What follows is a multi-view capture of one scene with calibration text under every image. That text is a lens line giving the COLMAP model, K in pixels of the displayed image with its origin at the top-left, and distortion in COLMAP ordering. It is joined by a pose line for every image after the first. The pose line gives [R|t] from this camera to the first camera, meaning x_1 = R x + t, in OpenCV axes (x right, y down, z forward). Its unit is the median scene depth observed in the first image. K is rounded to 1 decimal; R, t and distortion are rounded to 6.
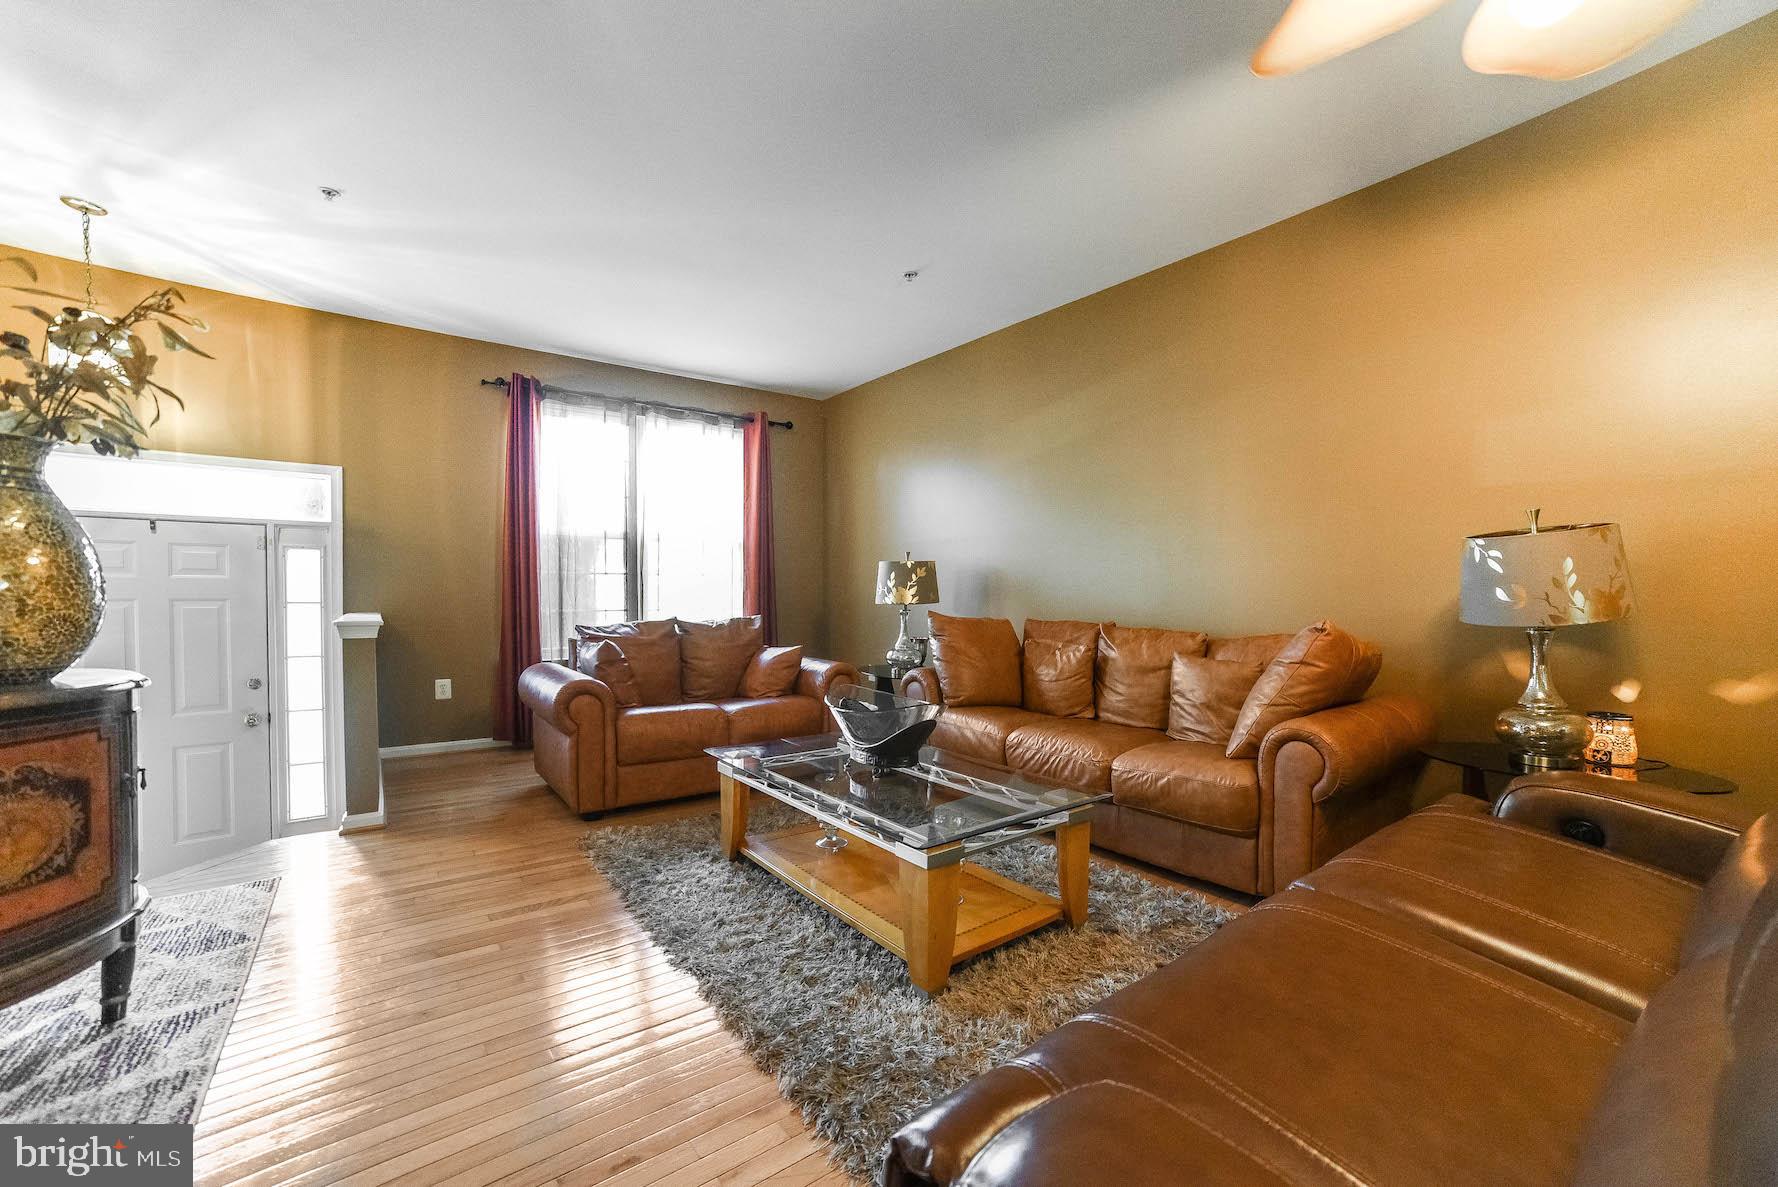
lens RADIAL K [[718.2, 0, 920.4], [0, 718.2, 605.5], [0, 0, 1]] dist [-0.080241, 0.038682]
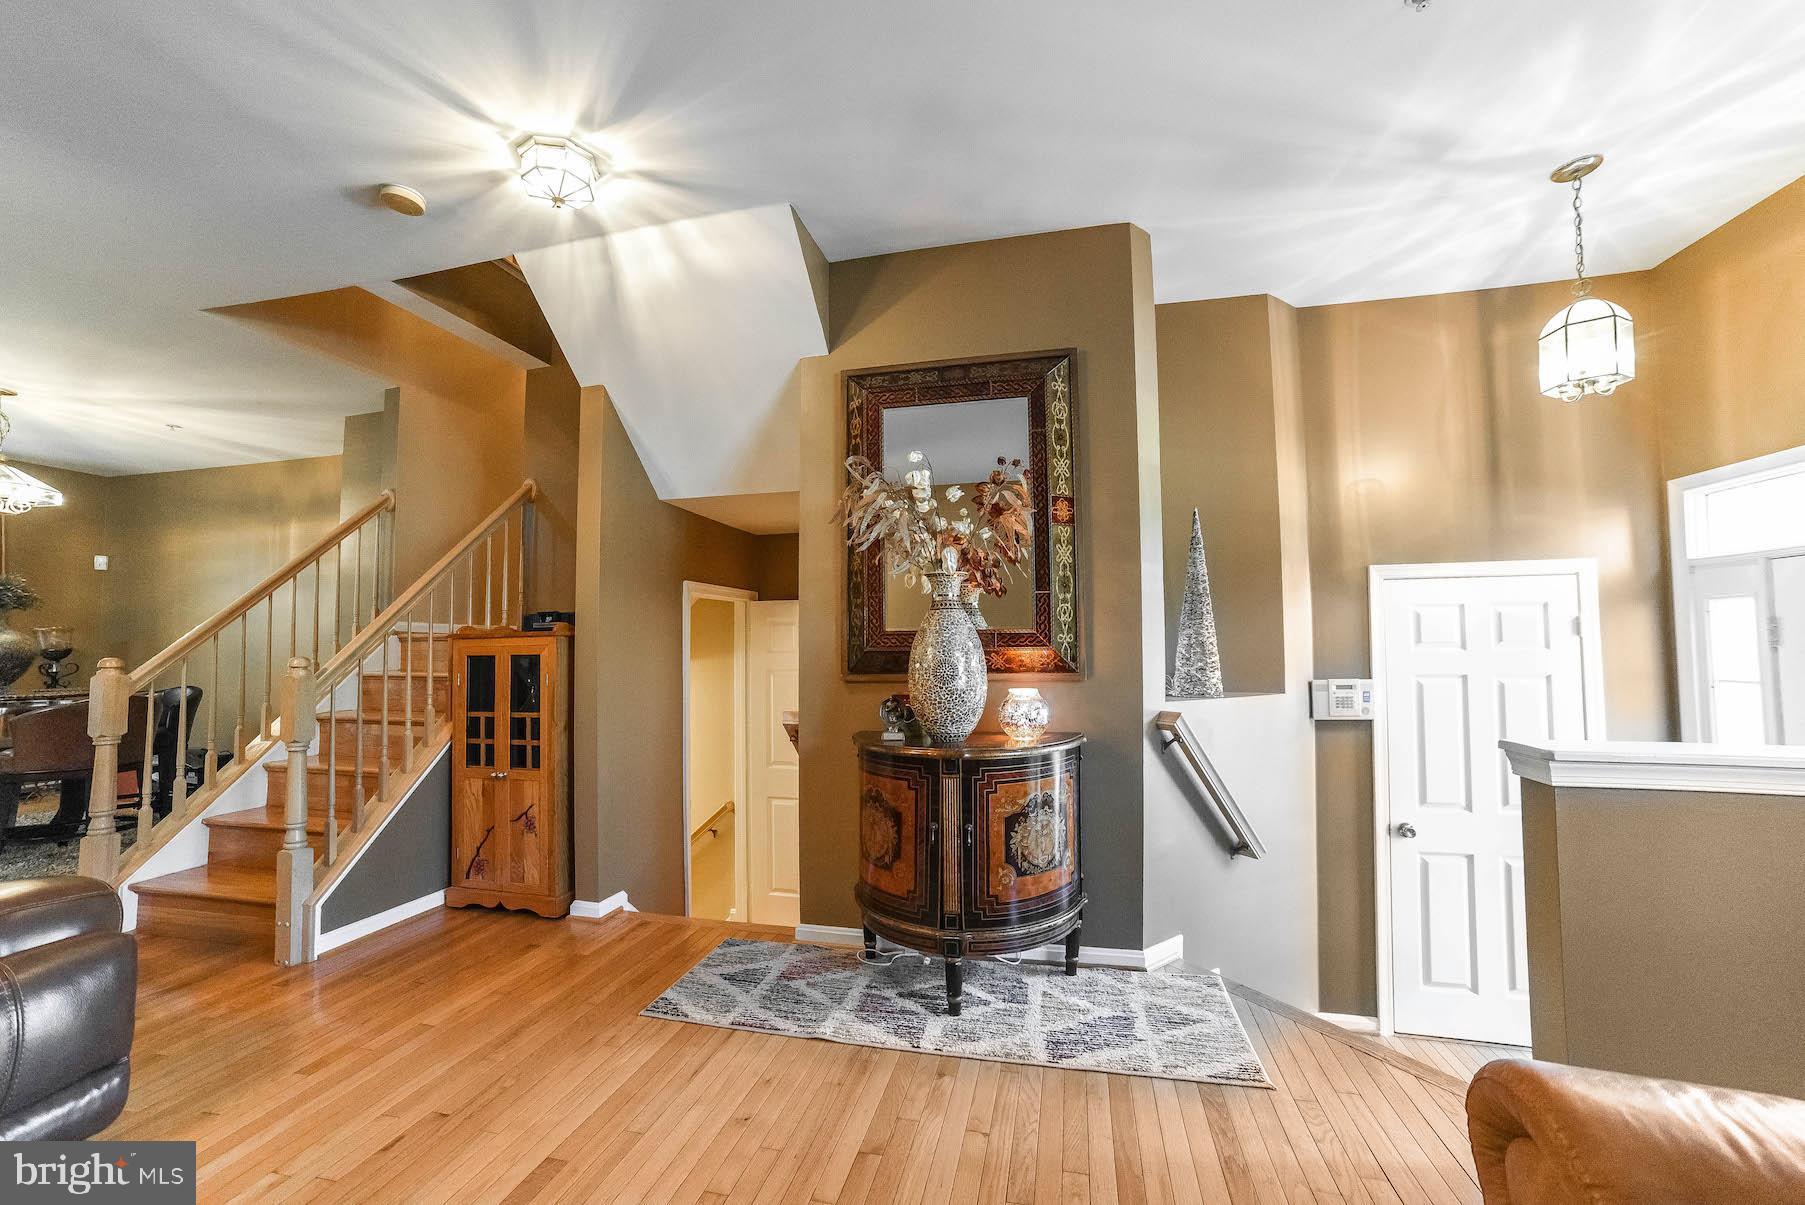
lens RADIAL K [[720.4, 0, 907.0], [0, 720.4, 617.6], [0, 0, 1]] dist [-0.079681, 0.037137]
pose [[-0.782991, -0.022780, -0.621616, -0.107732], [-0.003396, 0.999471, -0.032350, -0.036791], [0.622024, -0.023219, -0.782654, 0.809344]]
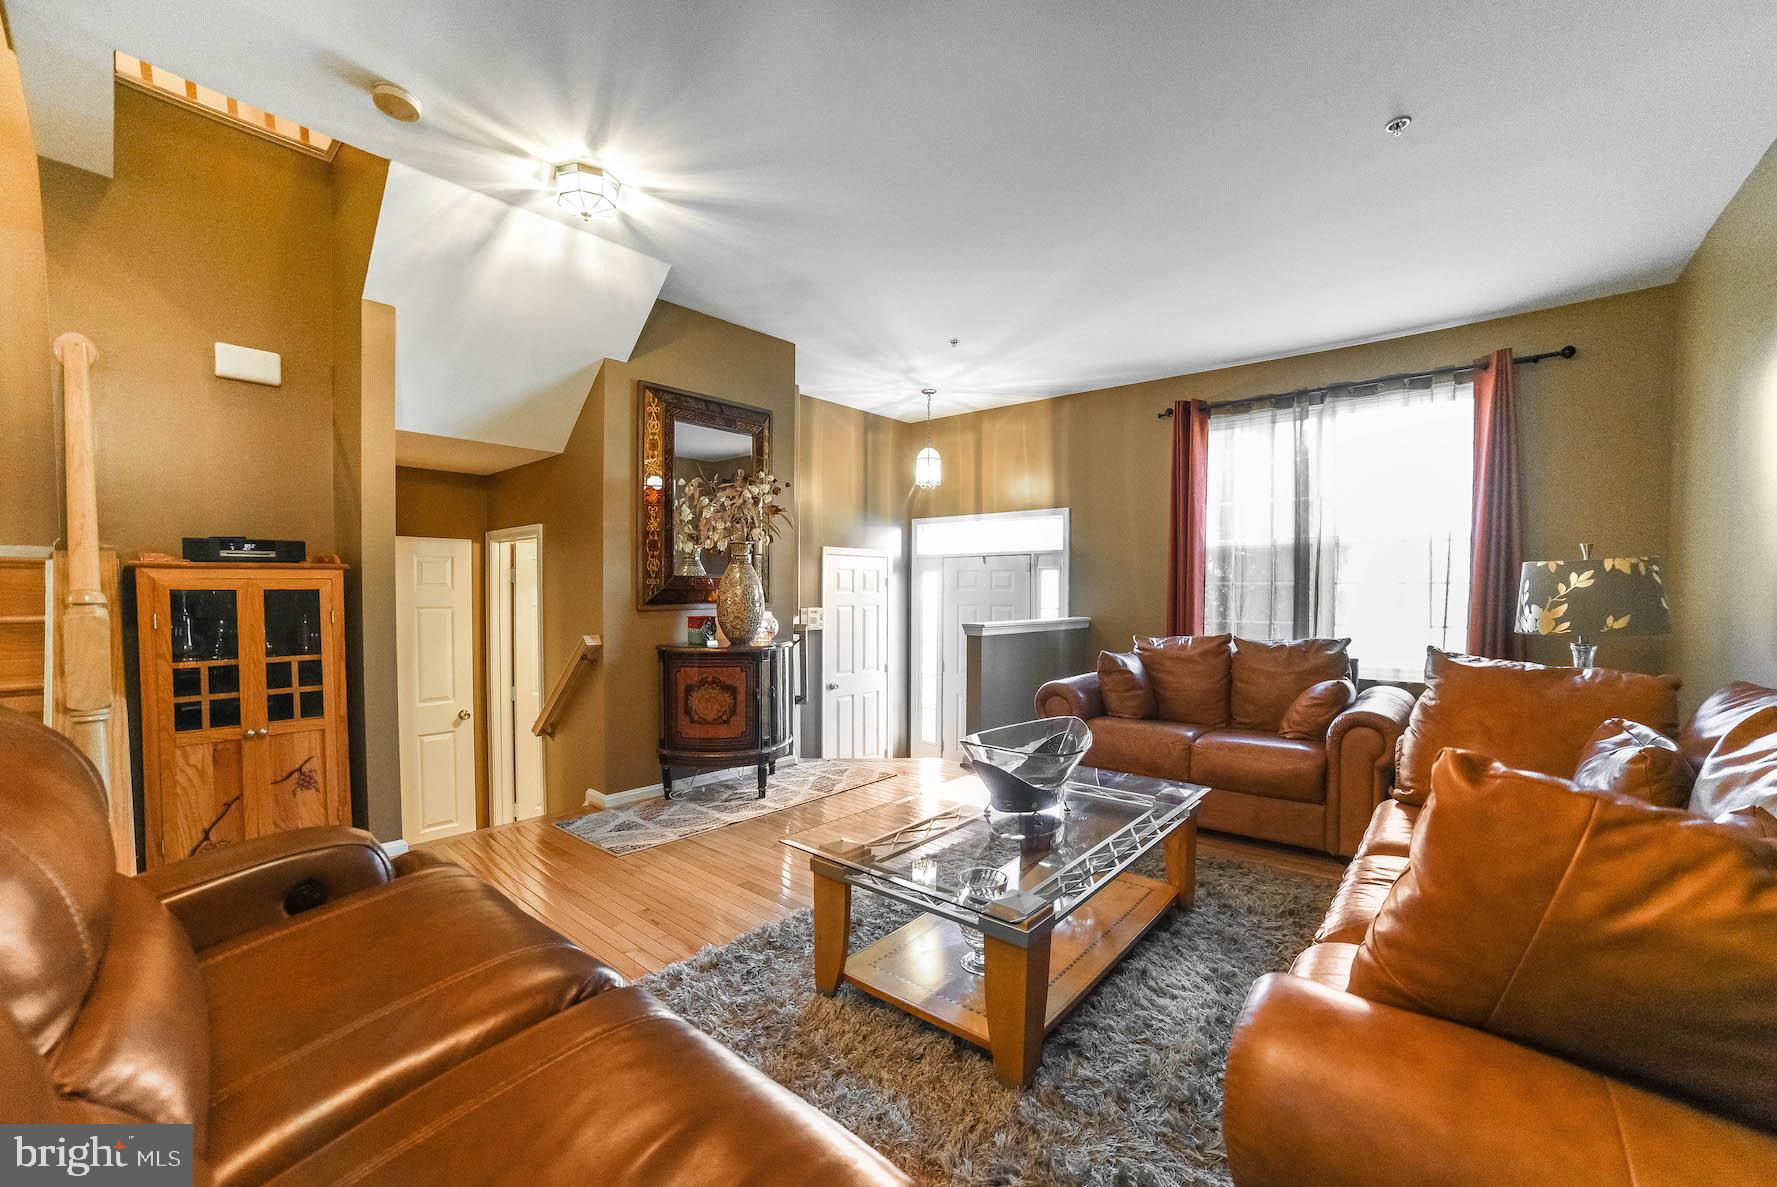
lens RADIAL K [[727.3, 0, 884.4], [0, 727.3, 609.7], [0, 0, 1]] dist [-0.081510, 0.034729]
pose [[0.187524, 0.025047, -0.981941, 0.478884], [-0.019329, 0.999575, 0.021805, -0.026505], [0.982070, 0.014891, 0.187928, 0.387632]]
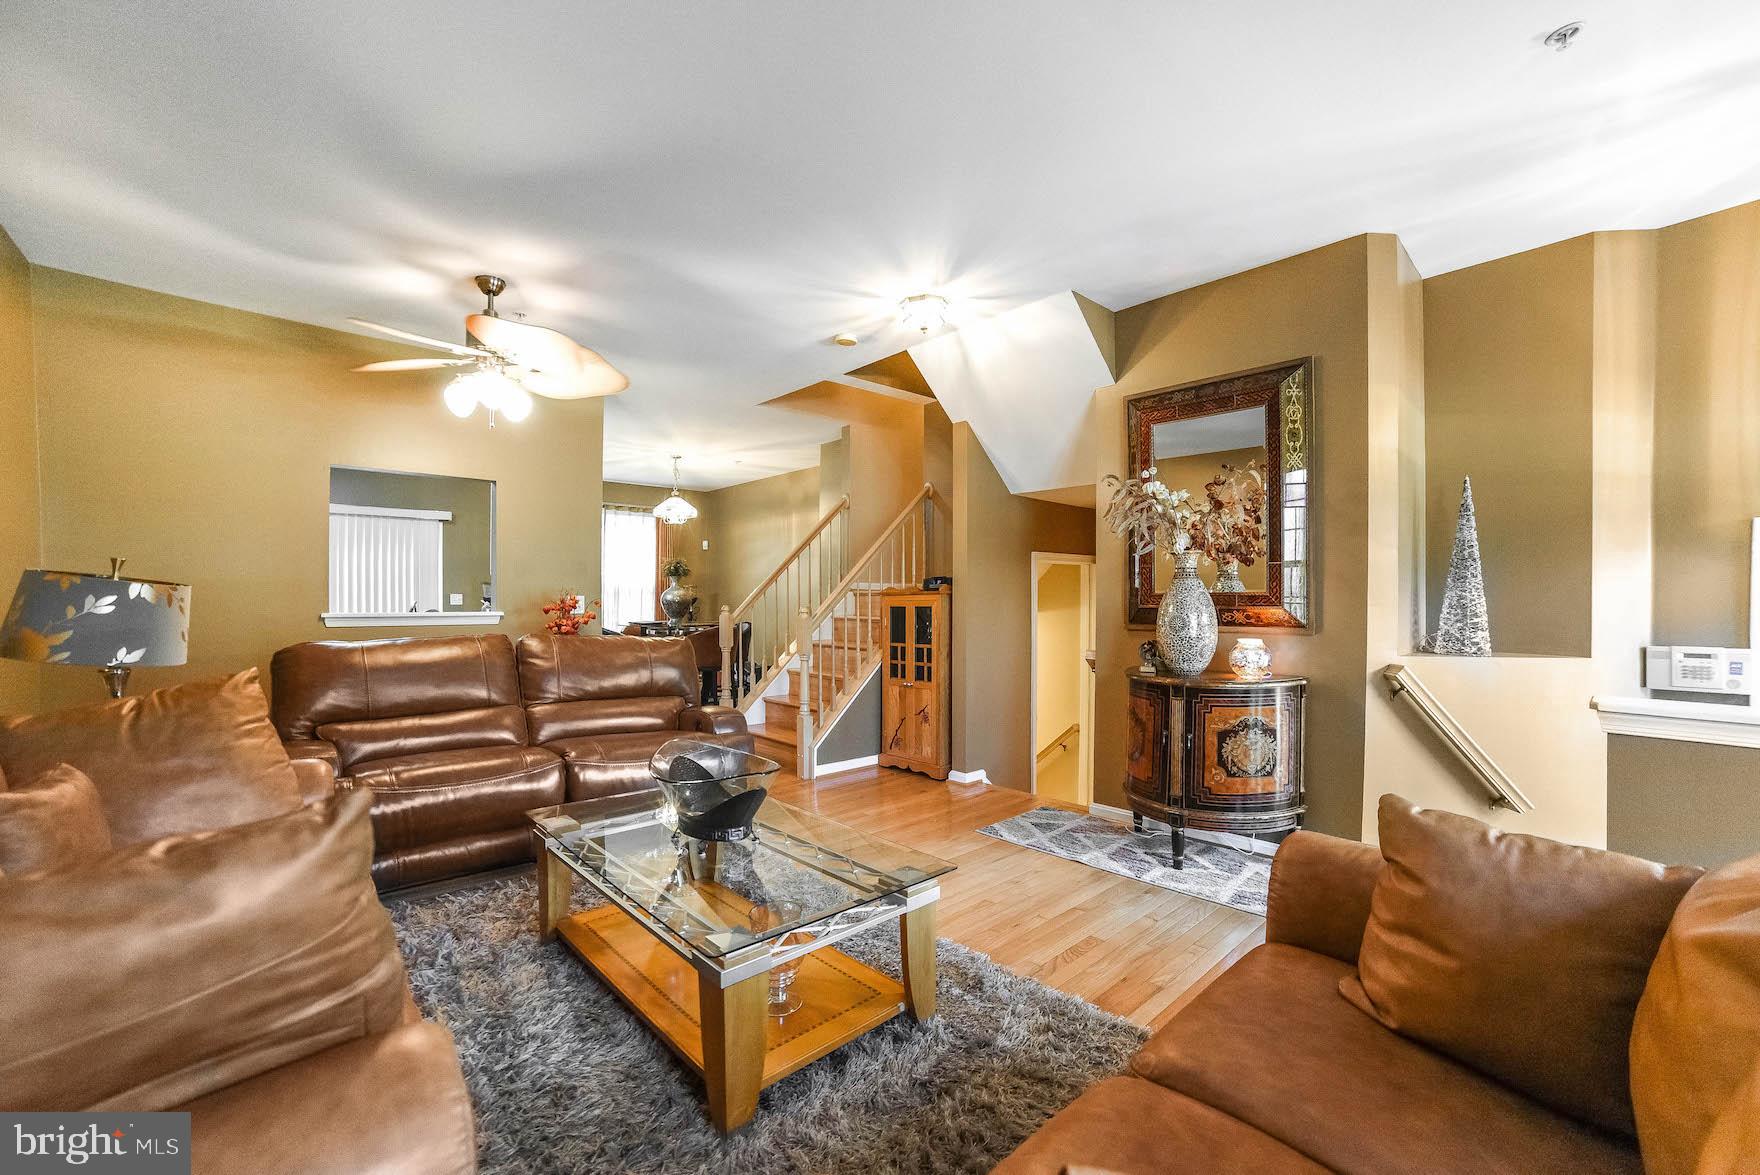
lens RADIAL K [[720.4, 0, 875.9], [0, 720.4, 603.5], [0, 0, 1]] dist [-0.081510, 0.034729]
pose [[-0.997843, -0.002555, -0.065592, -0.105485], [-0.003991, 0.999755, 0.021776, -0.049979], [0.065521, 0.021991, -0.997609, 1.120599]]
